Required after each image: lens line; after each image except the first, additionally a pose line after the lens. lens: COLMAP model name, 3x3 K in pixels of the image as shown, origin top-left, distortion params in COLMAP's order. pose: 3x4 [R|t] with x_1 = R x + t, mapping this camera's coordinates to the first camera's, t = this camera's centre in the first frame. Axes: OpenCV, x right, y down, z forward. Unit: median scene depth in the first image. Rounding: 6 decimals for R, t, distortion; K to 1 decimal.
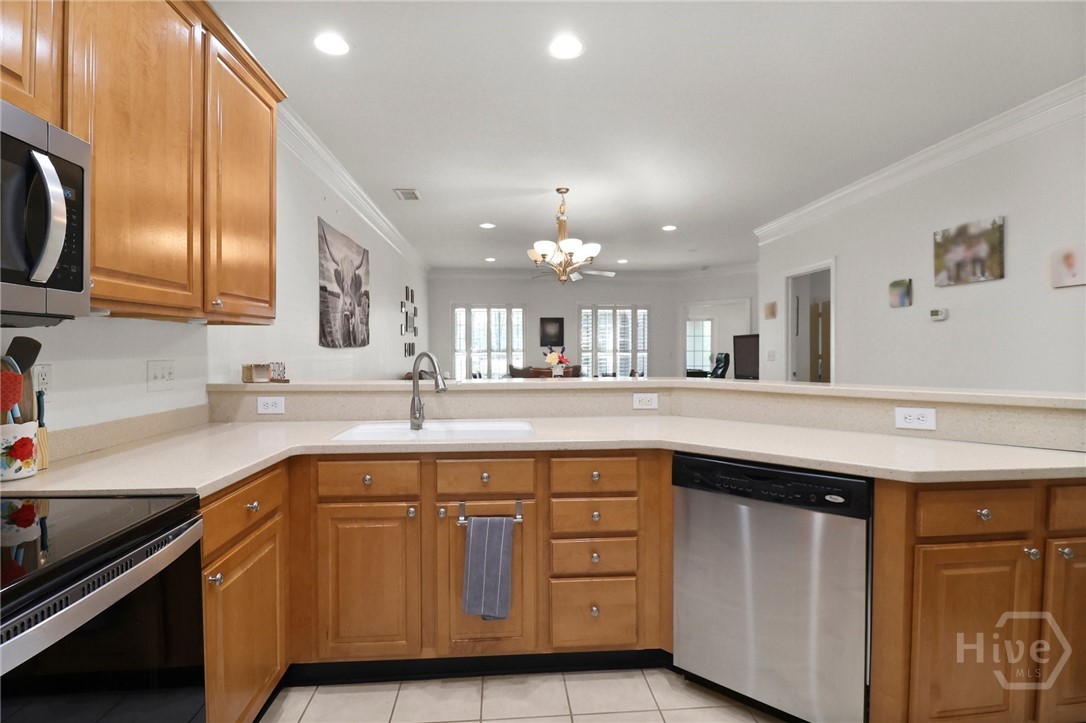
lens RADIAL K [[506.9, 0, 543.9], [0, 506.9, 355.8], [0, 0, 1]] dist [-0.014081, -0.003933]
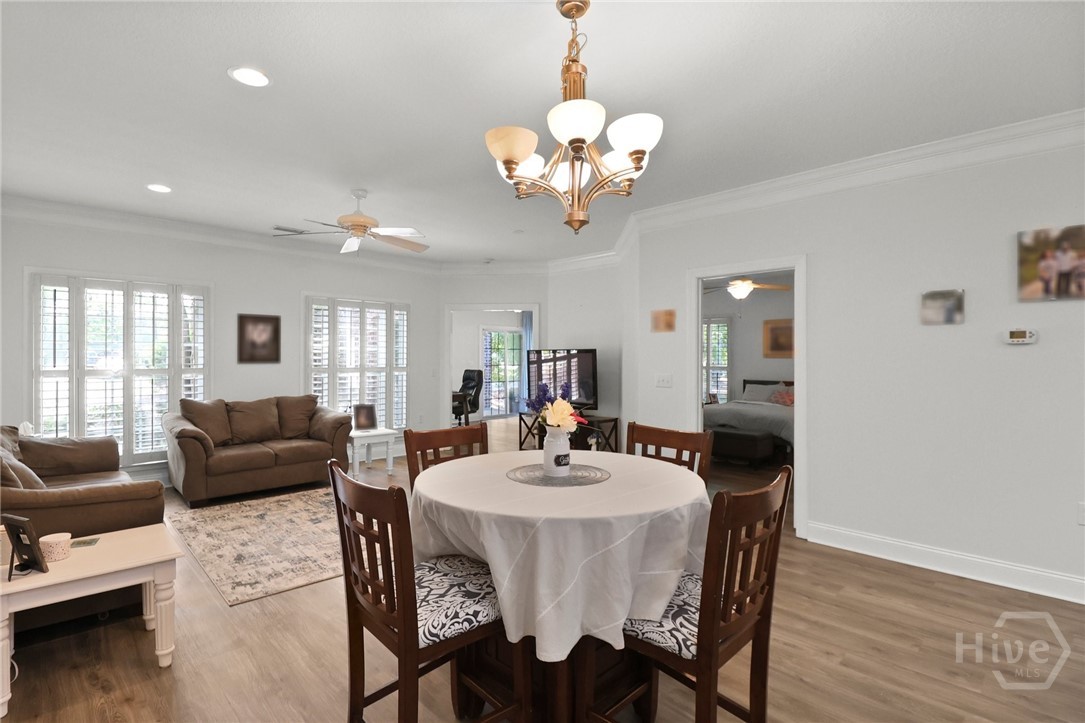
lens RADIAL K [[506.5, 0, 541.6], [0, 506.5, 359.6], [0, 0, 1]] dist [-0.014081, -0.003933]
pose [[0.764324, -0.000415, 0.644833, -0.182488], [0.005891, 0.999963, -0.006340, -0.027537], [-0.644806, 0.008644, 0.764297, 0.540176]]
